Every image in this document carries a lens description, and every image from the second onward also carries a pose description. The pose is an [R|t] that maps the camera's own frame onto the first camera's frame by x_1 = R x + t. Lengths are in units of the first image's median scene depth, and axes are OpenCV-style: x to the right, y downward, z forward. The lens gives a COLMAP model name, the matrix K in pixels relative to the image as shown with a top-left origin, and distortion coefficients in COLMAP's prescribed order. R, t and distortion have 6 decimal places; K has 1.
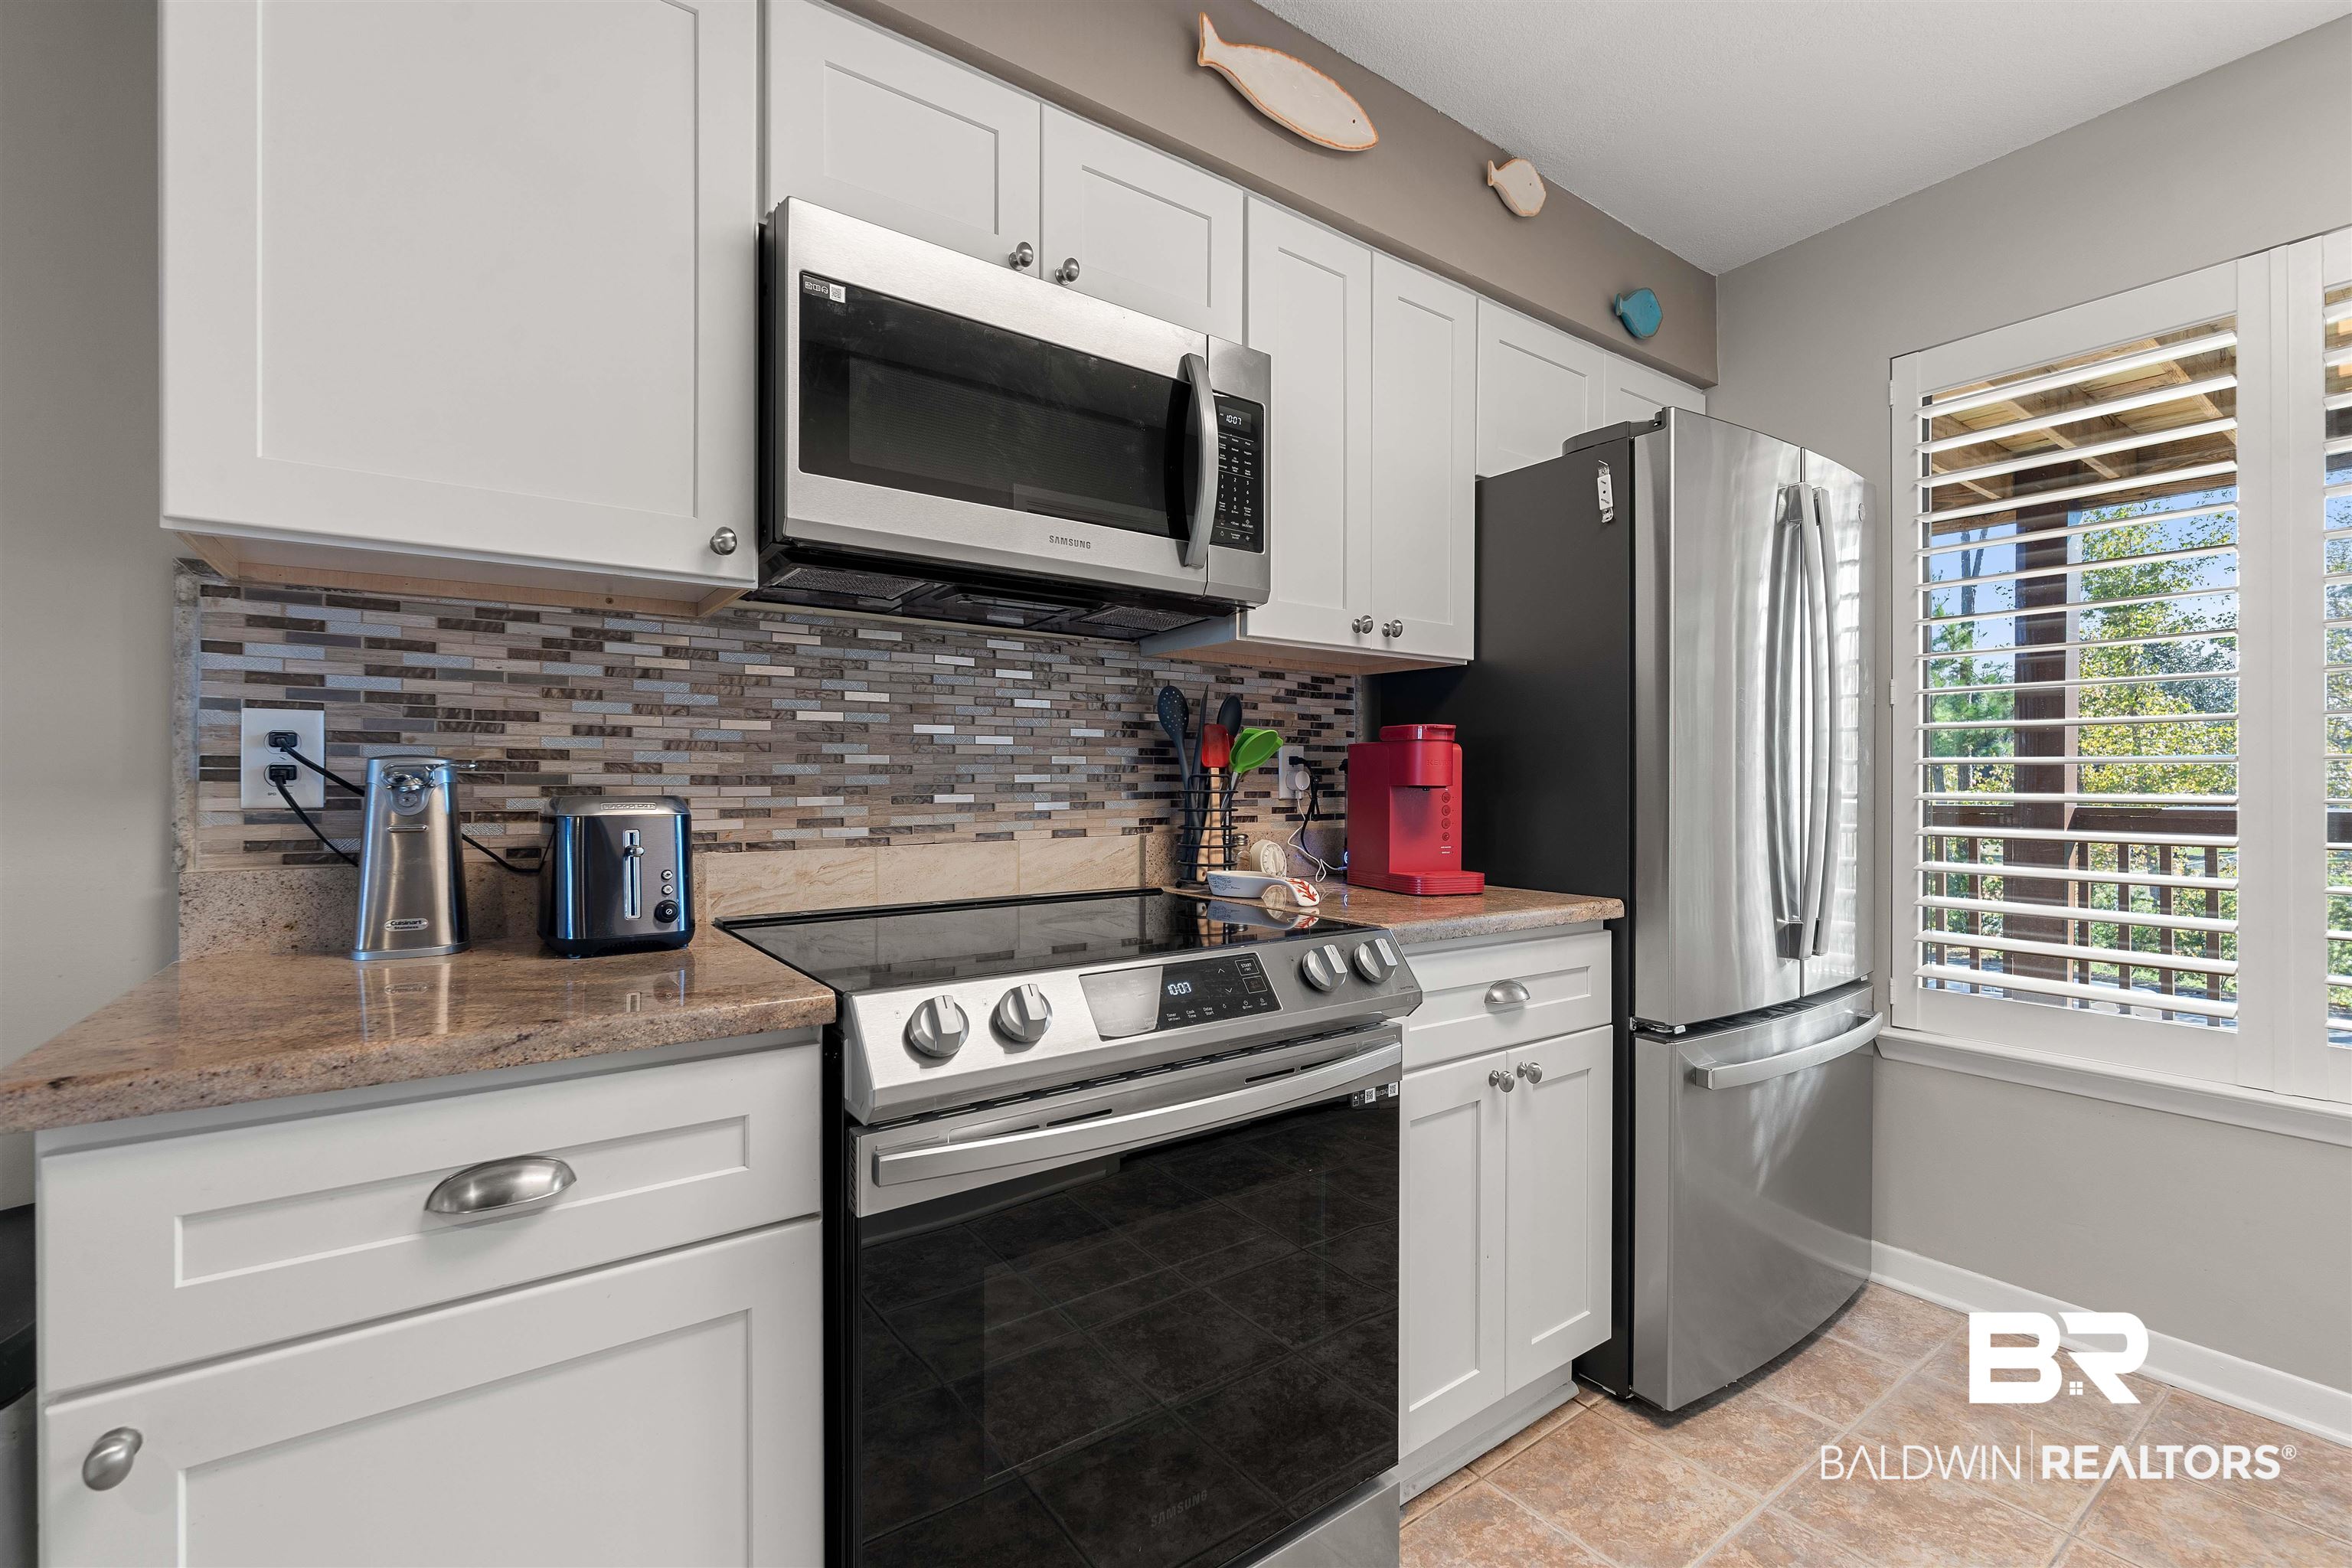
lens RADIAL K [[1026.3, 0, 1183.7], [0, 1026.3, 785.5], [0, 0, 1]] dist [-0.000616, -0.000266]
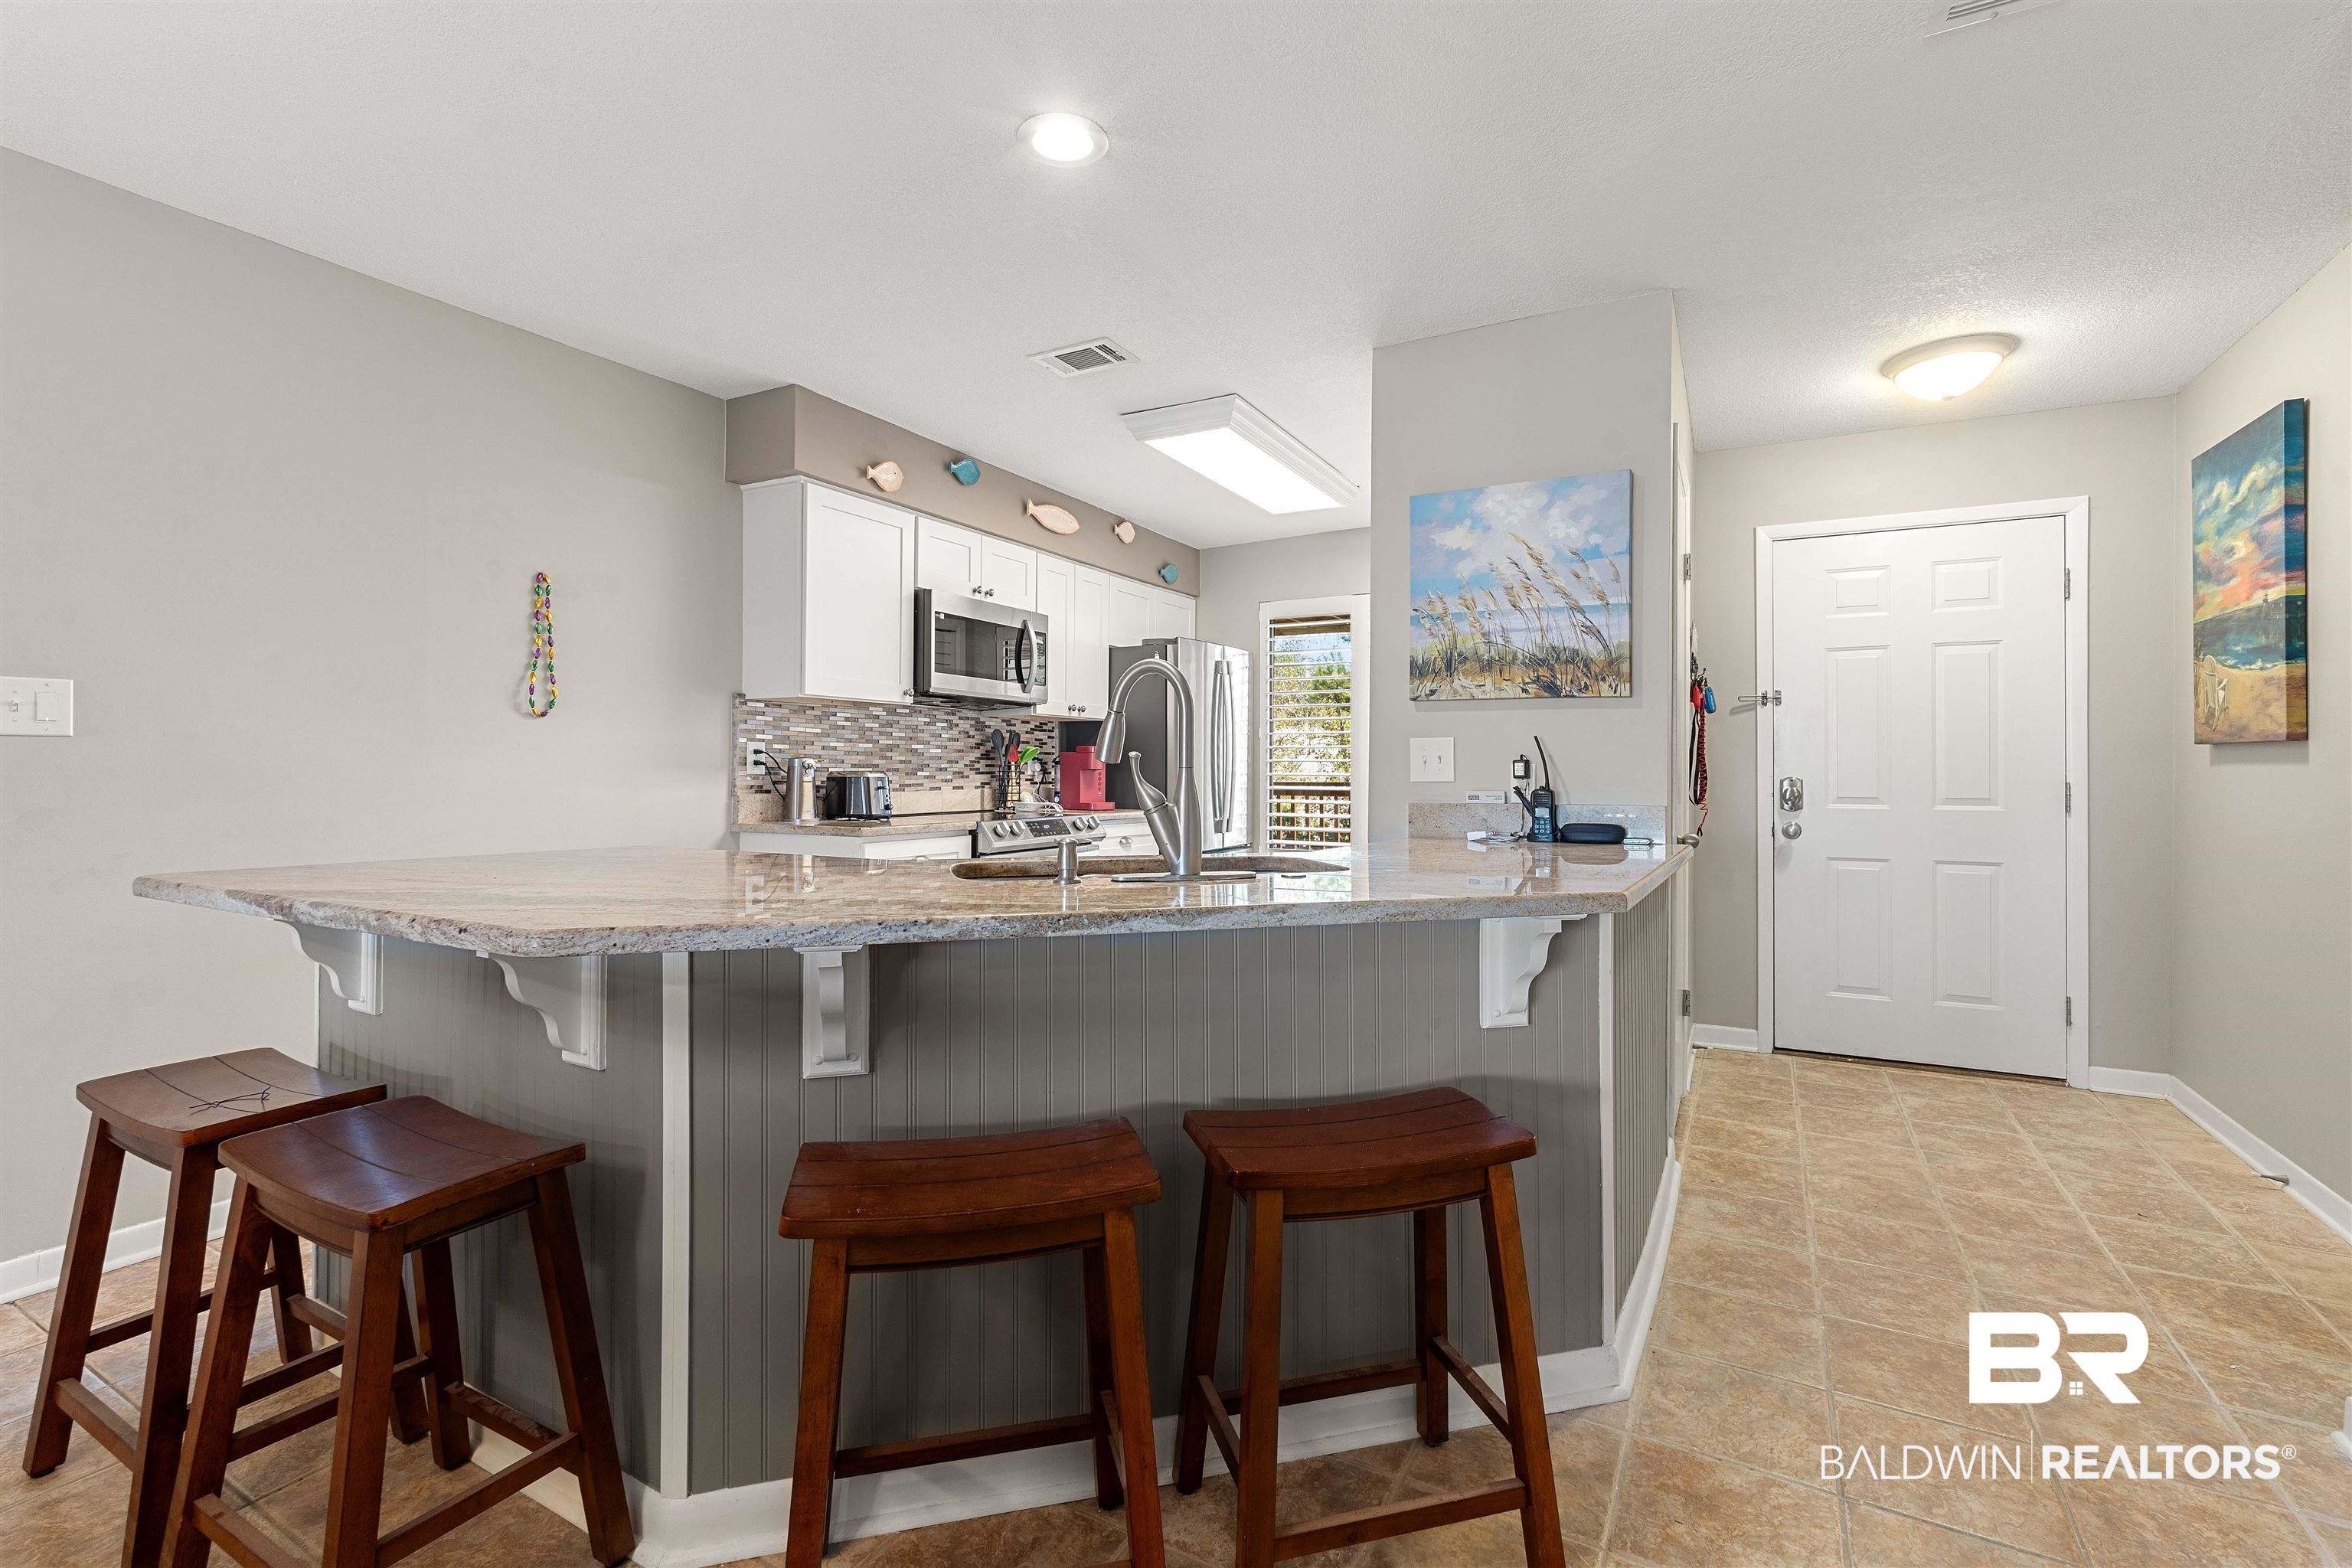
lens RADIAL K [[1026.3, 0, 1192.8], [0, 1026.3, 770.3], [0, 0, 1]] dist [-0.000616, -0.000266]
pose [[0.905503, 0.003866, 0.424322, -0.662501], [-0.002933, 0.999992, -0.002851, 0.009409], [-0.424329, 0.001337, 0.905507, -1.516290]]
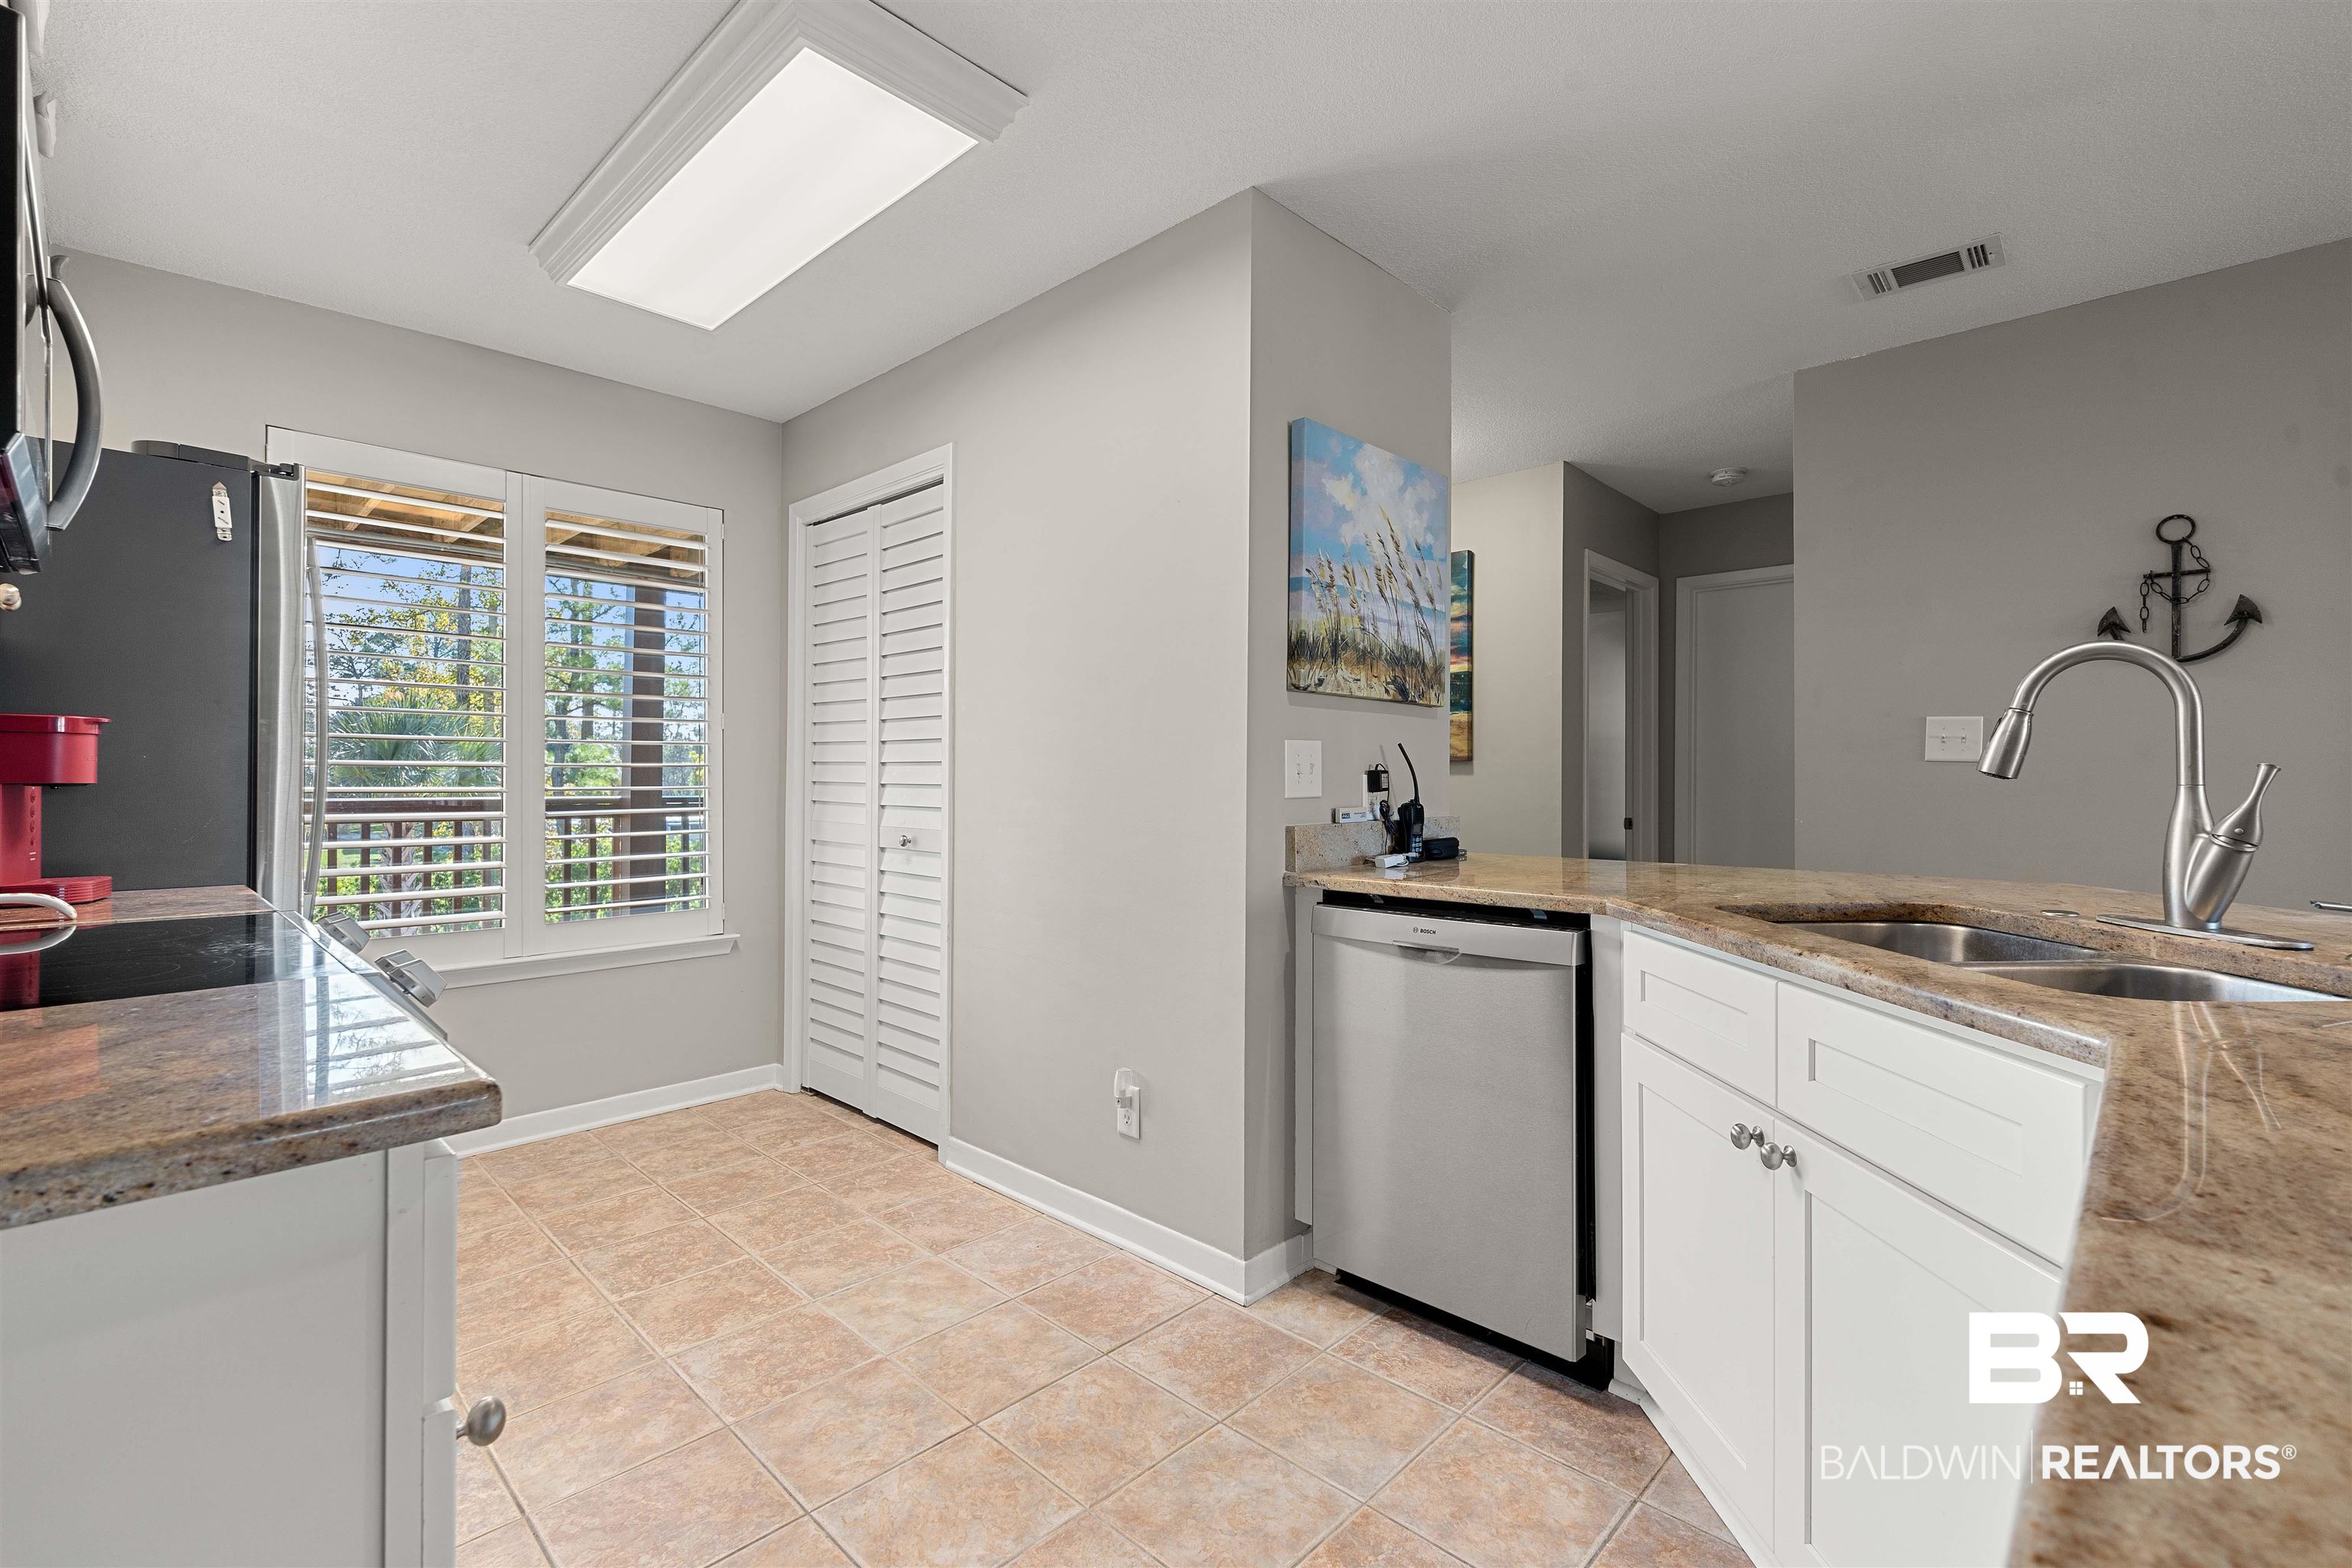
lens RADIAL K [[1026.3, 0, 1189.8], [0, 1026.3, 773.6], [0, 0, 1]] dist [-0.000616, -0.000266]
pose [[-0.172464, 0.003934, 0.985008, -0.838550], [0.000997, 0.999992, -0.003820, -0.003650], [-0.985015, 0.000323, -0.172467, 0.177870]]
